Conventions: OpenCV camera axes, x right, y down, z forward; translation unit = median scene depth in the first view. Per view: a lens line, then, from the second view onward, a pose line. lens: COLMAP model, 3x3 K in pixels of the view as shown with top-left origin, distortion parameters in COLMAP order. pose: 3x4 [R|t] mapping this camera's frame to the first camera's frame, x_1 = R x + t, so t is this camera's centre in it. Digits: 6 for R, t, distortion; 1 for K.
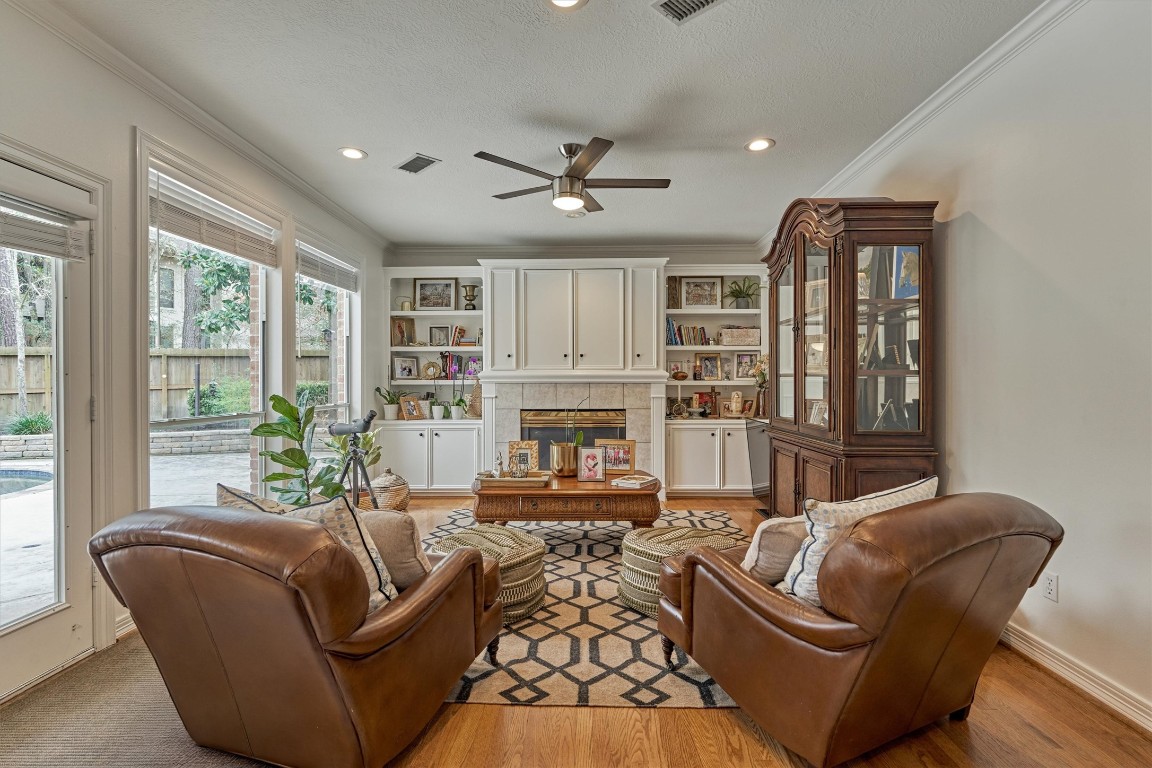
lens RADIAL K [[578.3, 0, 569.9], [0, 578.3, 387.2], [0, 0, 1]] dist [0.018593, 0.000043]
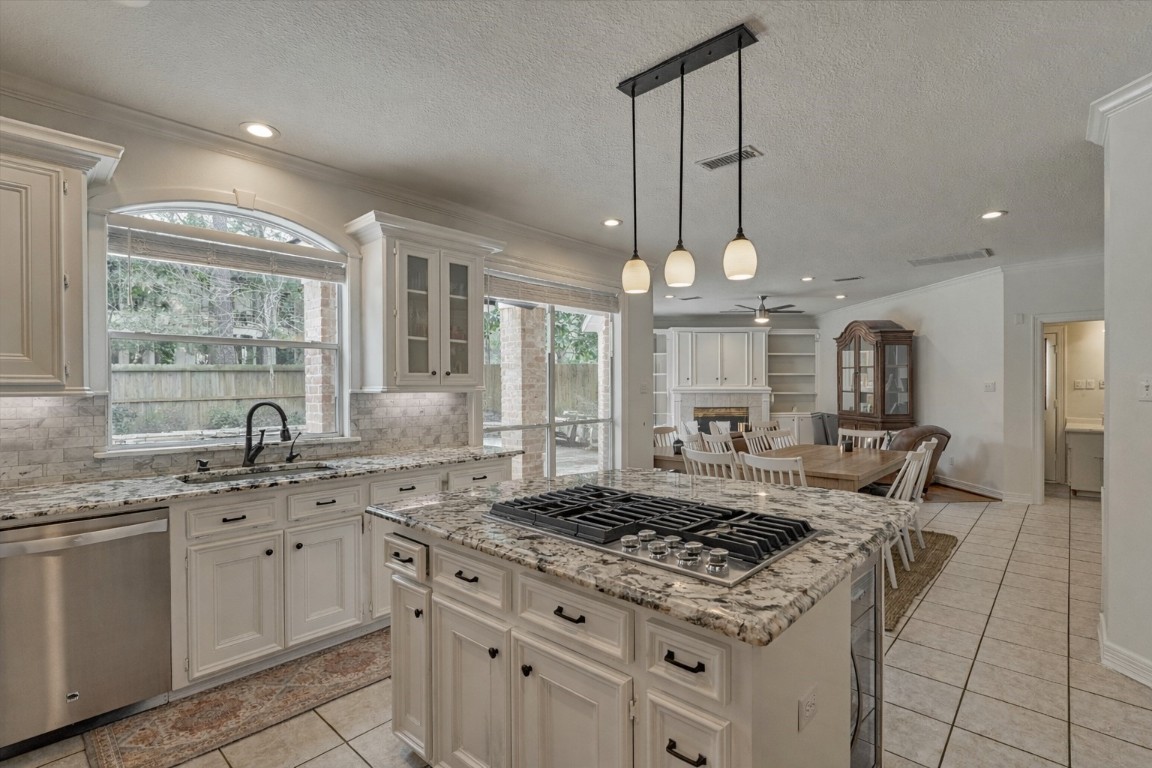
lens RADIAL K [[578.3, 0, 569.9], [0, 578.3, 387.2], [0, 0, 1]] dist [0.018593, 0.000043]
pose [[0.998275, 0.001881, 0.058676, -0.596117], [-0.001776, 0.999997, -0.001829, -0.022614], [-0.058679, 0.001722, 0.998275, -0.853049]]
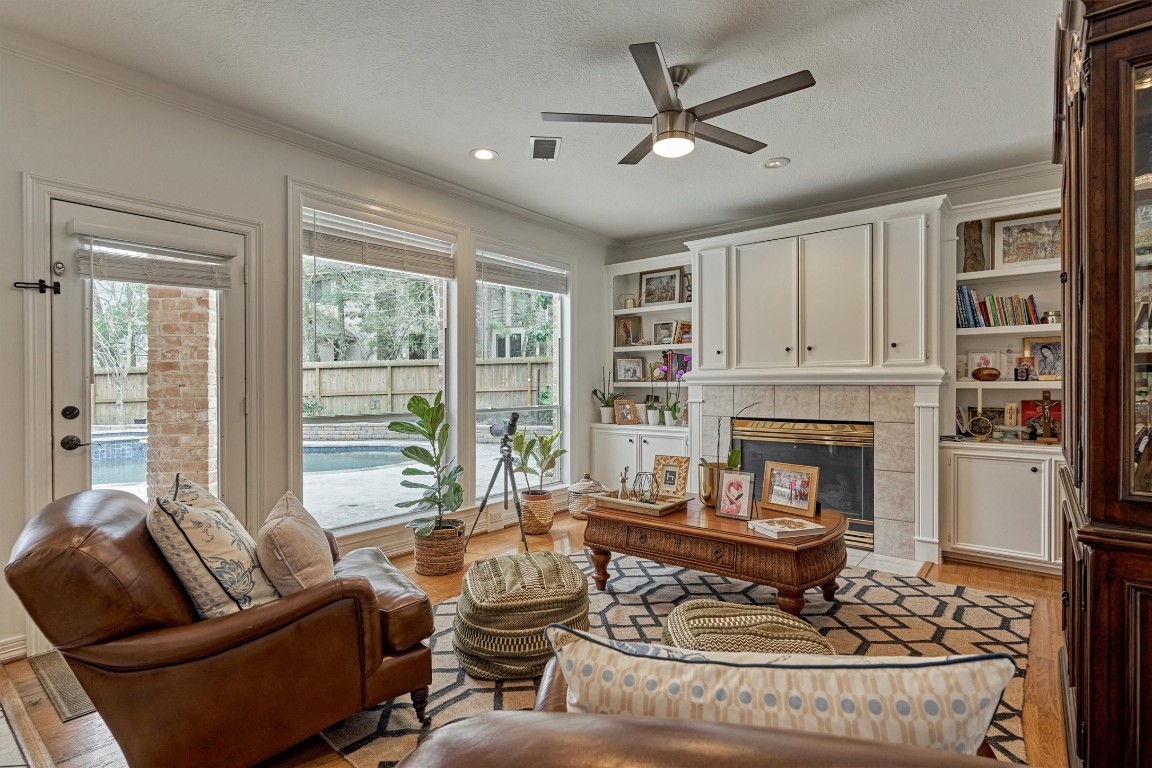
lens RADIAL K [[575.2, 0, 573.7], [0, 575.2, 387.7], [0, 0, 1]] dist [0.003241, -0.000009]
pose [[0.777498, 0.003448, -0.628875, 0.252554], [-0.005708, 0.999982, -0.001575, -0.000783], [0.628859, 0.004814, 0.777505, 0.225919]]
